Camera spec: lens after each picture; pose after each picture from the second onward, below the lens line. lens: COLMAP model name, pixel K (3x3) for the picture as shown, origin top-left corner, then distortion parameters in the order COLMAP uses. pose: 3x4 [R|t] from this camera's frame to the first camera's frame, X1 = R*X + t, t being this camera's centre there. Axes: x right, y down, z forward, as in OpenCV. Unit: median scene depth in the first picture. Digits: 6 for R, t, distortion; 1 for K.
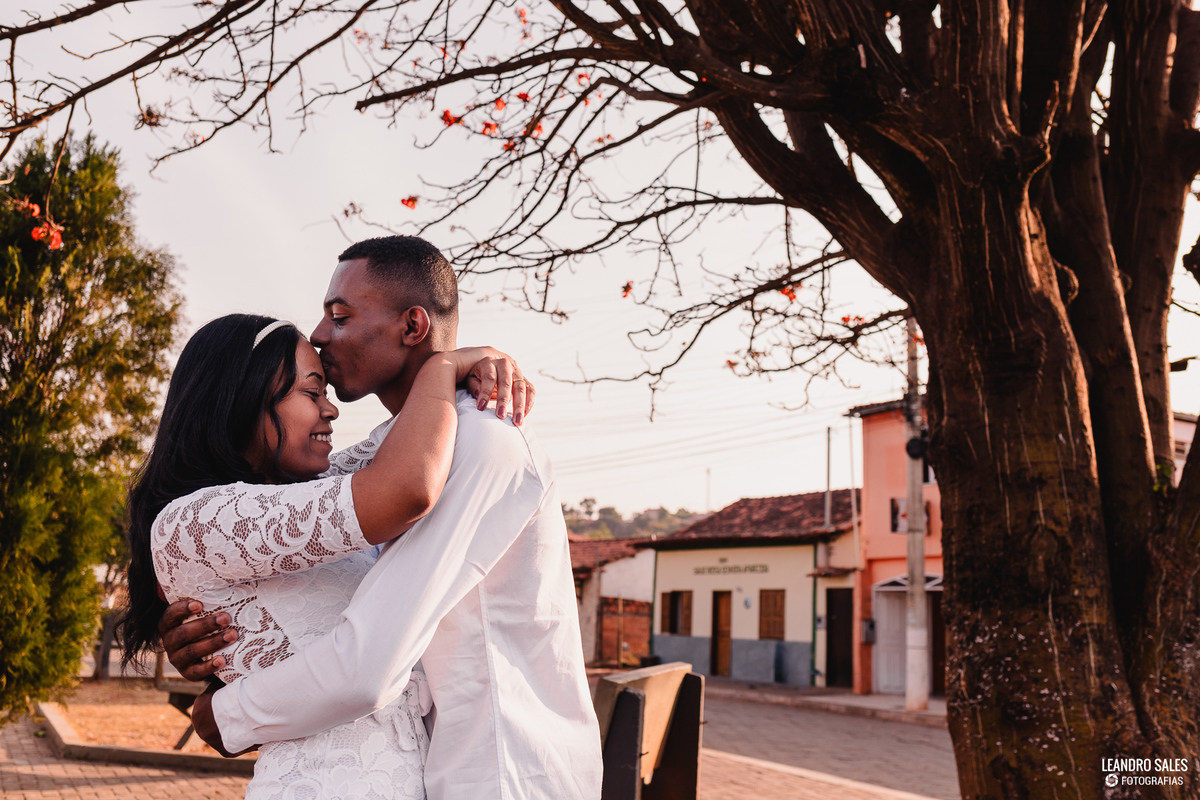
lens RADIAL K [[1166.9, 0, 600.9], [0, 1166.9, 374.5], [0, 0, 1]] dist [-0.010019, 0.009406]
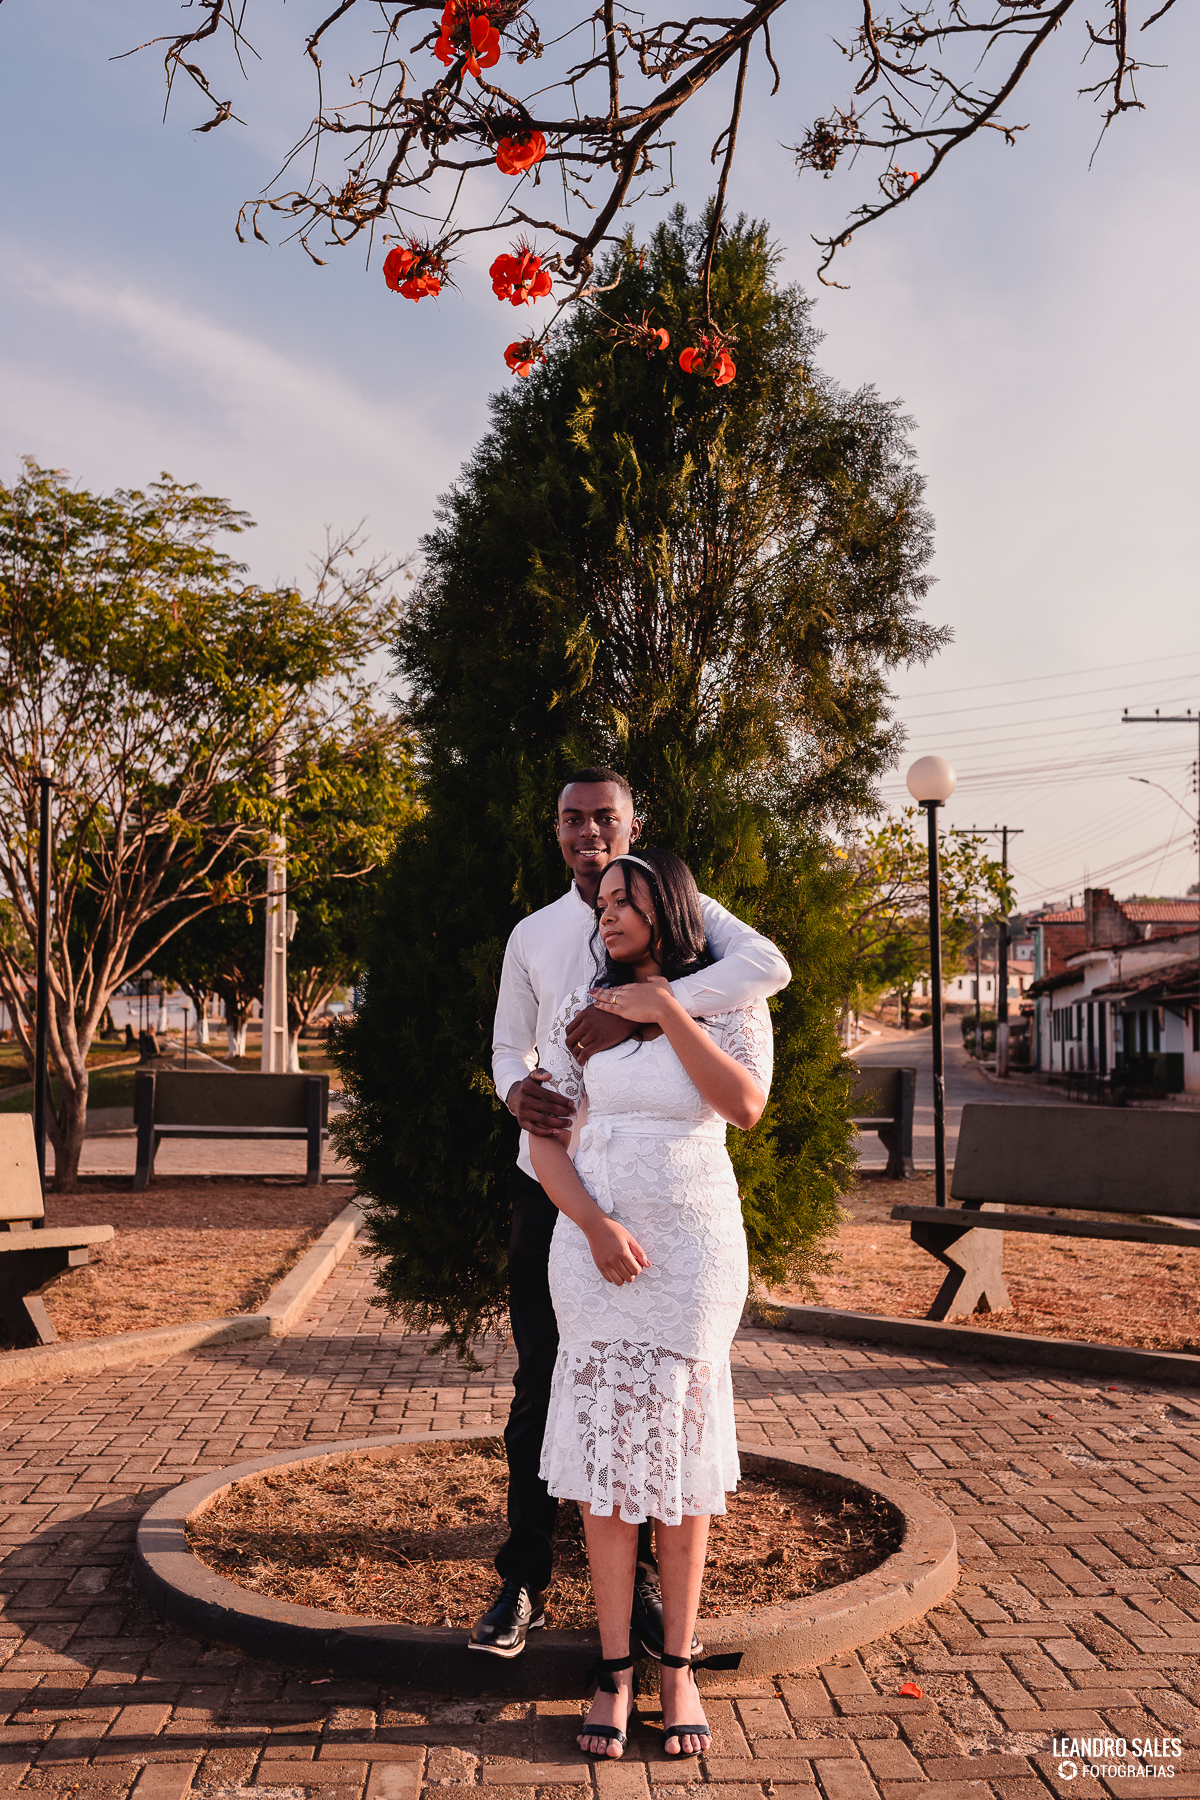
lens RADIAL K [[1920.6, 0, 600.0], [0, 1920.6, 900.0], [0, 0, 1]] dist [-0.075385, -0.006497]
pose [[0.897438, -0.063200, -0.436590, -0.150142], [0.114787, 0.989048, 0.092779, 0.019894], [0.425945, -0.133378, 0.894864, 0.197565]]
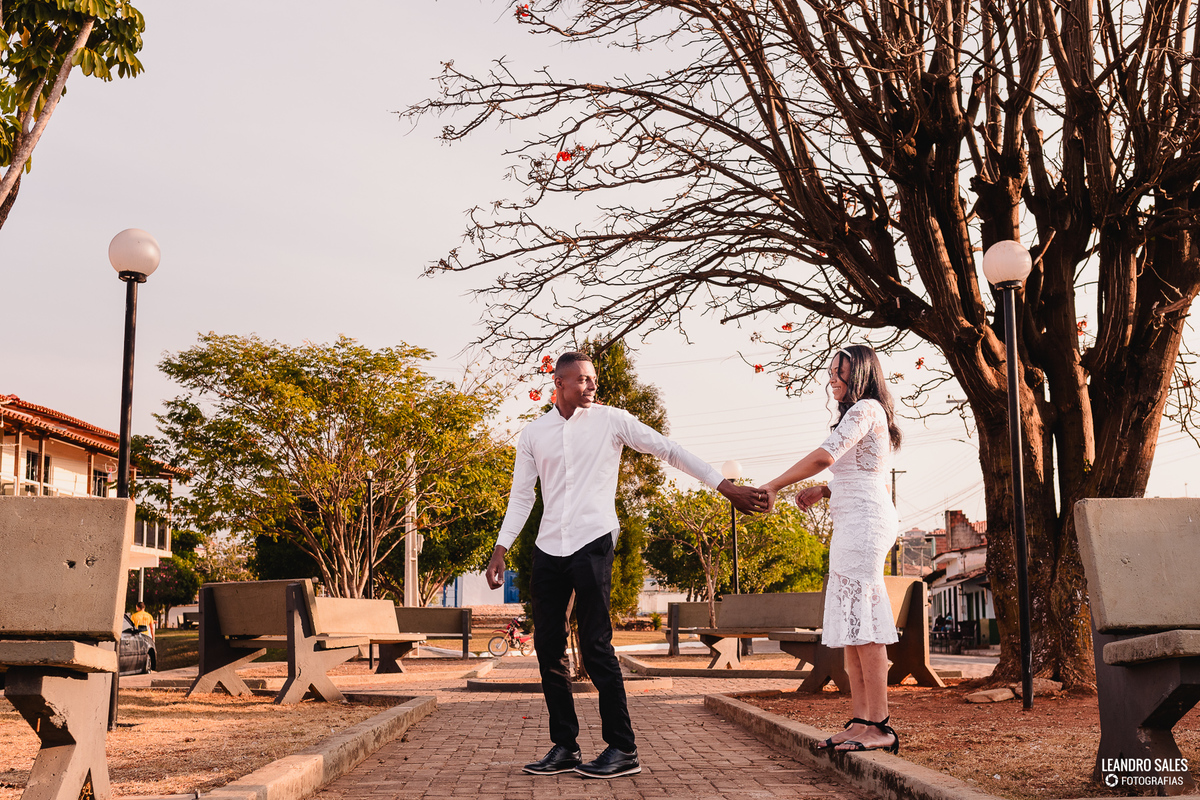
lens RADIAL K [[1280.4, 0, 600.0], [0, 1280.4, 400.0], [0, 0, 1]] dist [-0.075385, -0.006497]
pose [[0.891446, -0.123383, -0.436005, 0.511862], [0.134524, 0.990896, -0.005363, -0.096026], [0.432698, -0.053872, 0.899928, -1.028210]]
